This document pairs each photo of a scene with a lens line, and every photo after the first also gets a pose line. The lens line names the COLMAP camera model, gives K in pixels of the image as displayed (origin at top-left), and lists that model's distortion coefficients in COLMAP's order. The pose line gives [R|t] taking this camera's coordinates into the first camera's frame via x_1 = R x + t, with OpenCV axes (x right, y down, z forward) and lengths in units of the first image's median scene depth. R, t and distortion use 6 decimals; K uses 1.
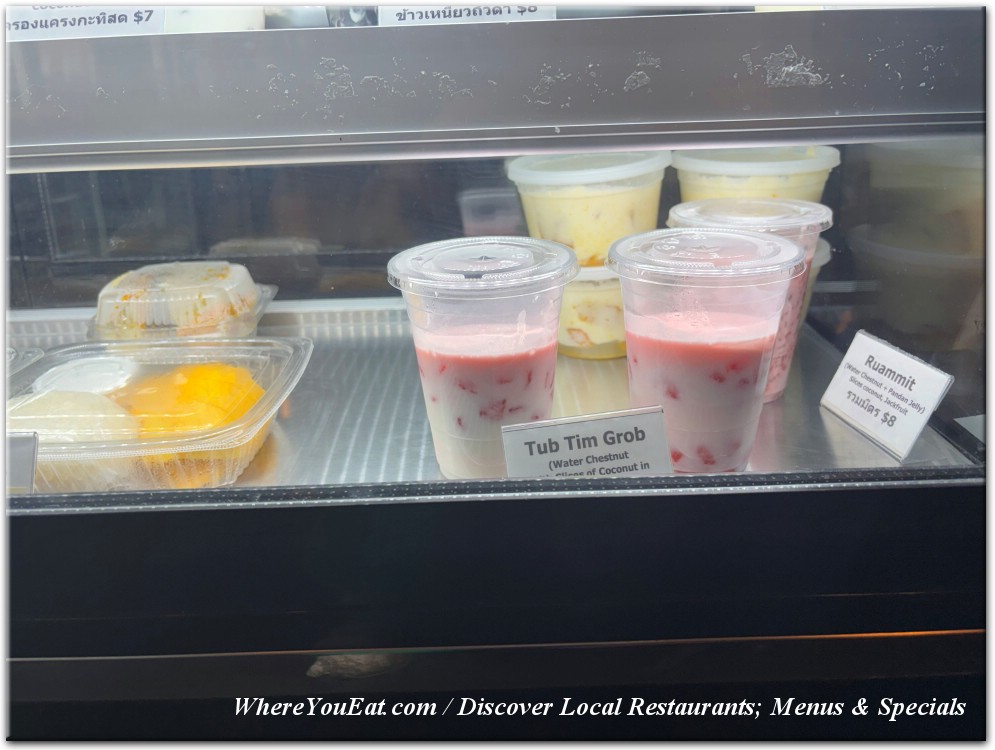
lens RADIAL K [[742.0, 0, 496.2], [0, 742.0, 359.1], [0, 0, 1]] dist [0.032891, -0.048080]
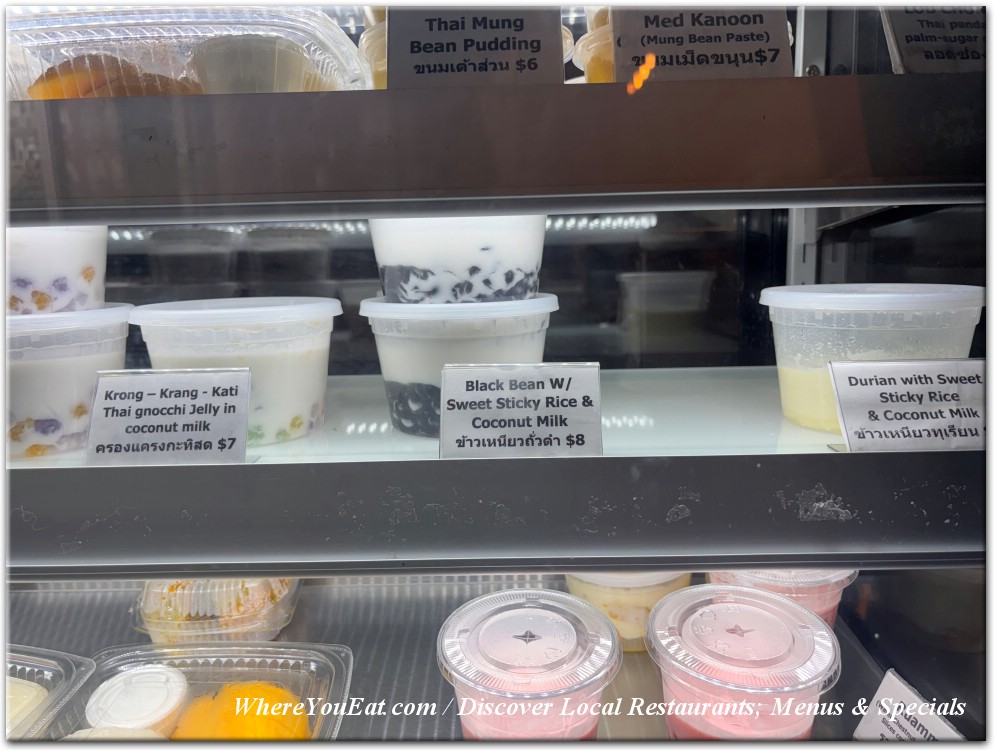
lens RADIAL K [[742.0, 0, 487.4], [0, 742.0, 372.8], [0, 0, 1]] dist [0.032891, -0.048080]
pose [[0.999763, 0.011625, -0.018400, -0.068780], [-0.013617, 0.993596, -0.112165, -0.442468], [0.016979, 0.112389, 0.993519, -0.097508]]
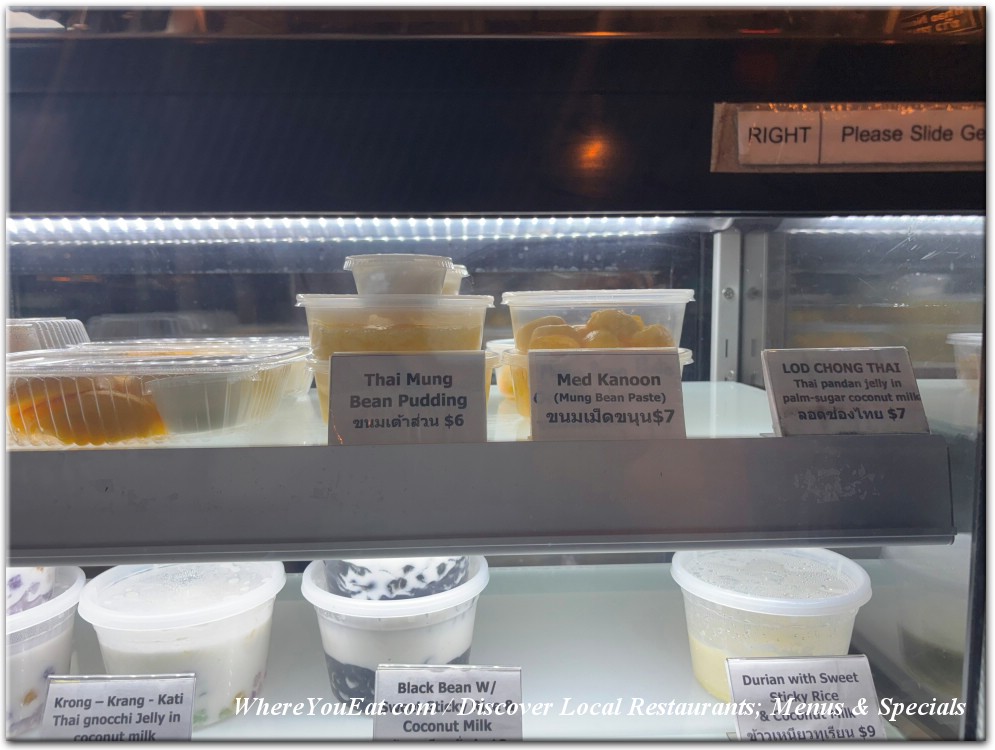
lens RADIAL K [[742.0, 0, 486.9], [0, 742.0, 384.6], [0, 0, 1]] dist [0.032891, -0.048080]
pose [[0.998979, 0.019106, 0.040938, -0.036475], [-0.011934, 0.985582, -0.168774, -0.833965], [-0.043572, 0.168113, 0.984804, -0.269542]]
